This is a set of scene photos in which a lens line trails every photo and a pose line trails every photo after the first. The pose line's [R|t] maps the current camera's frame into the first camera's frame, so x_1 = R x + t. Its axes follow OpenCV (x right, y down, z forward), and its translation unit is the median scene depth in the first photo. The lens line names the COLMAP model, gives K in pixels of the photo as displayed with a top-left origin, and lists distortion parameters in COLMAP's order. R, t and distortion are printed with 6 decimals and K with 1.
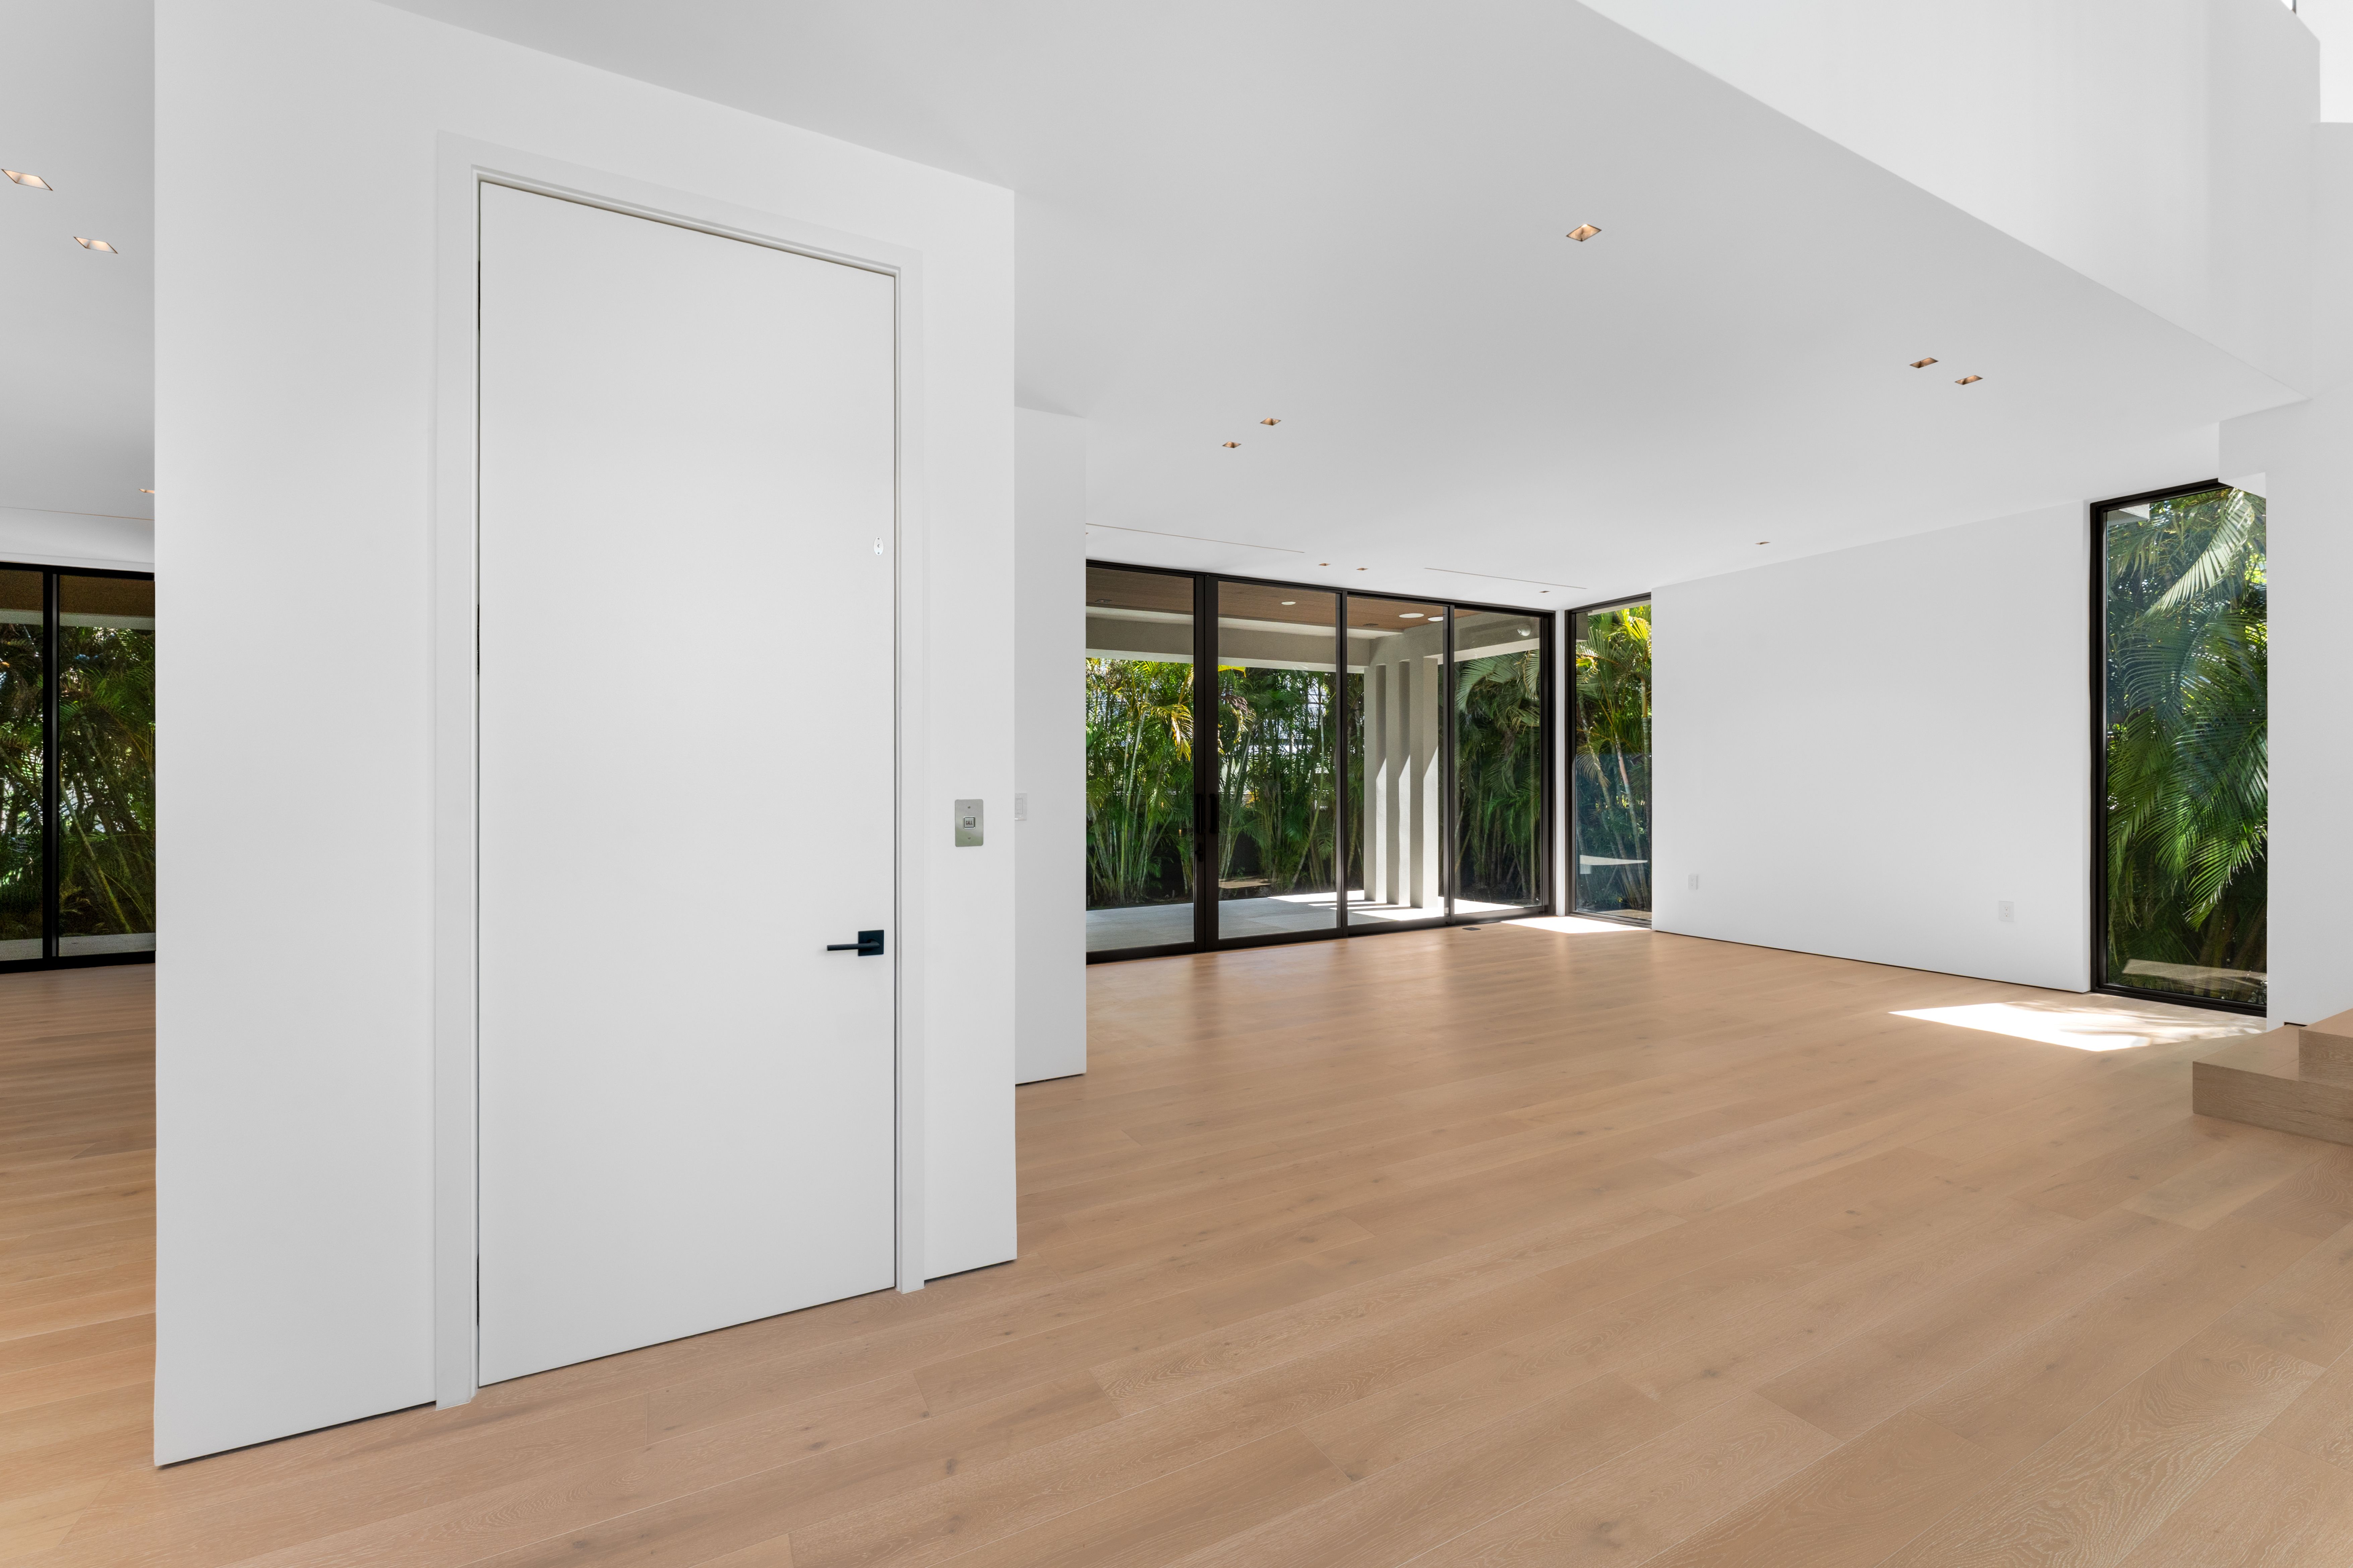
lens RADIAL K [[971.9, 0, 1176.5], [0, 971.9, 784.0], [0, 0, 1]] dist [-0.001083, -0.000077]
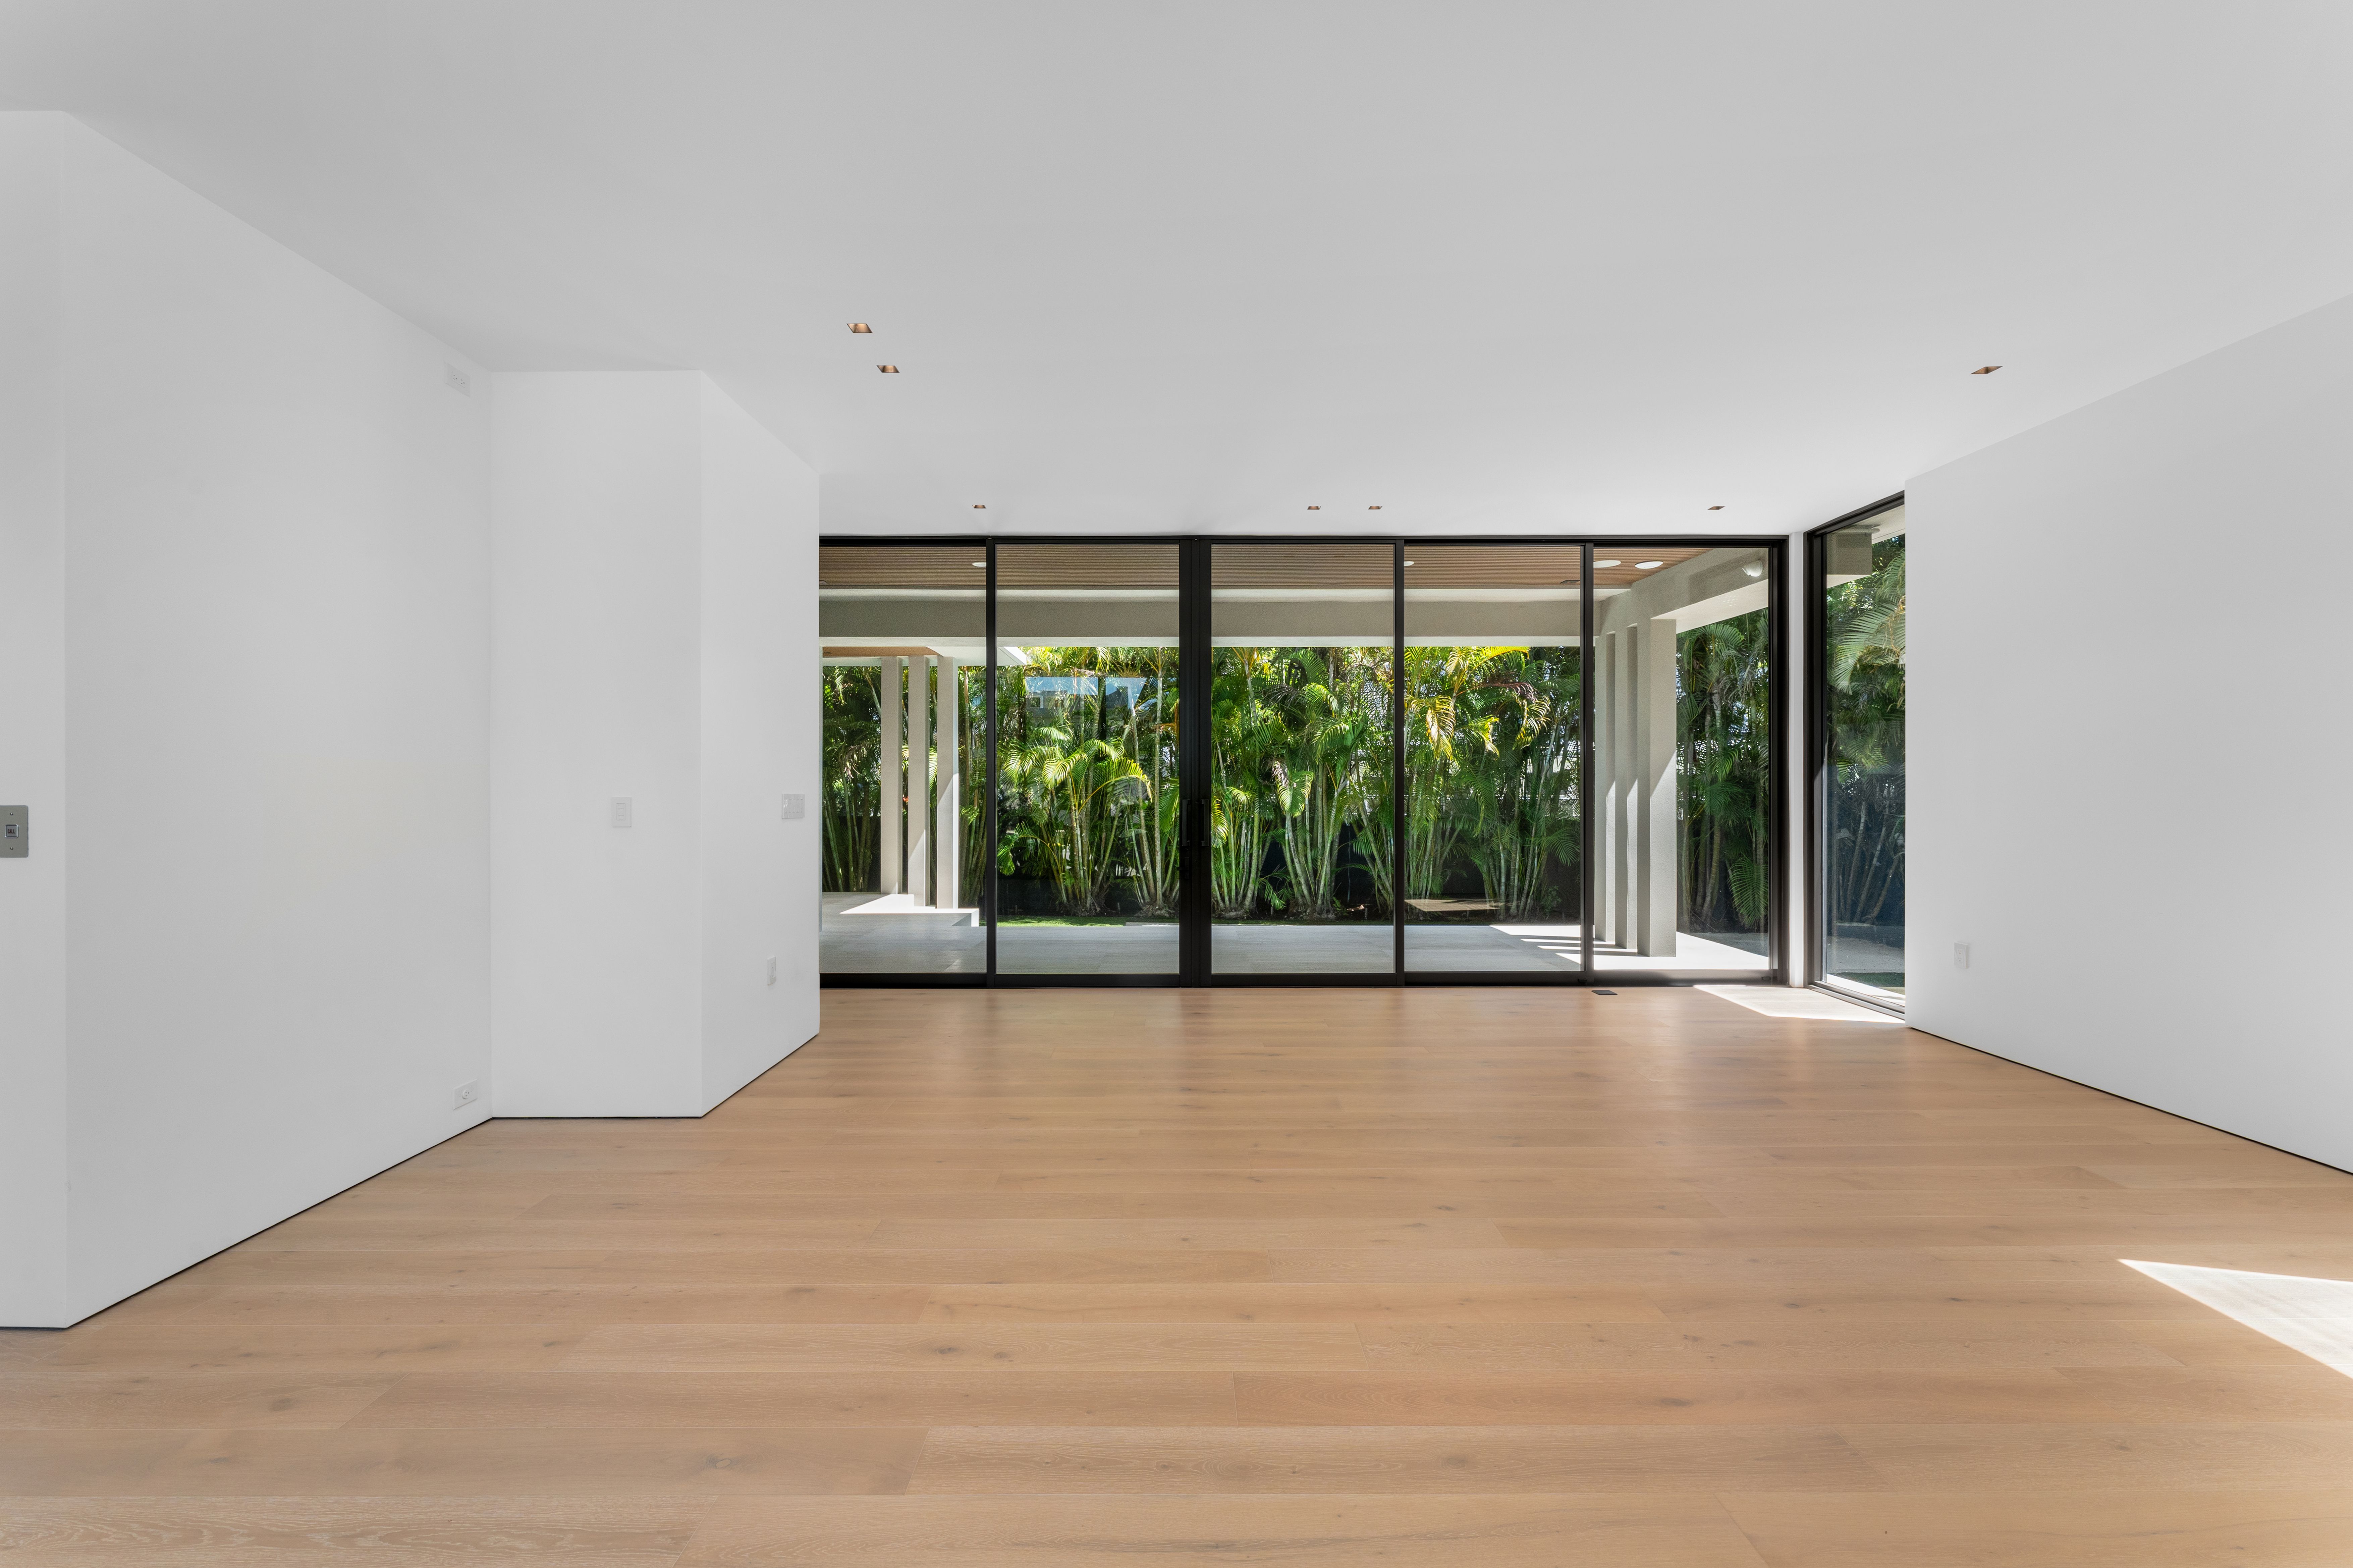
lens RADIAL K [[963.7, 0, 1176.5], [0, 963.7, 784.0], [0, 0, 1]] dist [0.001333, 0.000202]
pose [[0.879364, 0.003592, -0.476136, 0.411959], [-0.003739, 0.999993, 0.000638, -0.004026], [0.476135, 0.001220, 0.879371, 0.255021]]
